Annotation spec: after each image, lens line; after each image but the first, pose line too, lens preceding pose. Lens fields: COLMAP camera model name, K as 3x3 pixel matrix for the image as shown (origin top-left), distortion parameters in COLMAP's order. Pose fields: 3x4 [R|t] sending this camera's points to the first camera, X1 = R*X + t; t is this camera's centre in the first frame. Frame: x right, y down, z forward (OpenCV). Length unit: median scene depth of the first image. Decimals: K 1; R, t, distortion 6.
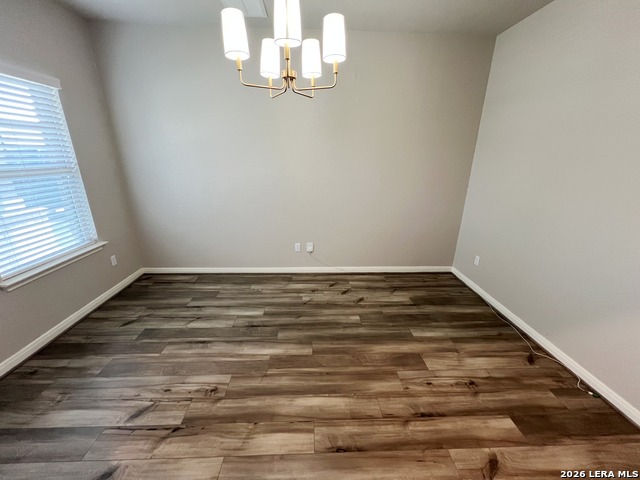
lens RADIAL K [[255.9, 0, 320.2], [0, 255.9, 237.7], [0, 0, 1]] dist [-0.001080, 0.000503]
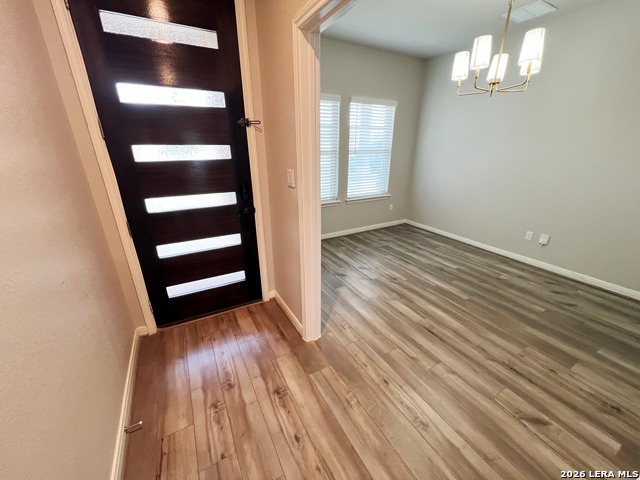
lens RADIAL K [[255.9, 0, 316.8], [0, 255.9, 235.4], [0, 0, 1]] dist [-0.001080, 0.000503]
pose [[0.444131, 0.288857, -0.848121, 0.559434], [-0.269298, 0.945871, 0.181127, 0.114964], [0.854533, 0.147953, 0.497879, -0.268507]]
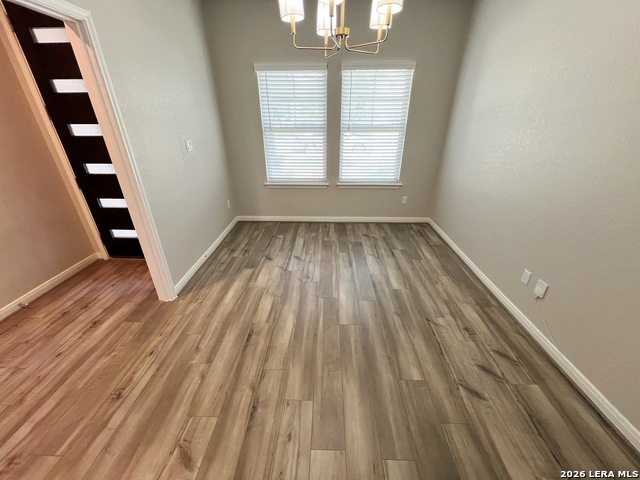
lens RADIAL K [[255.9, 0, 315.0], [0, 255.9, 233.6], [0, 0, 1]] dist [-0.001080, 0.000503]
pose [[-0.077006, 0.409520, -0.909046, 0.680219], [-0.305640, 0.858160, 0.412487, -0.218221], [0.949028, 0.309605, 0.059082, 0.666737]]
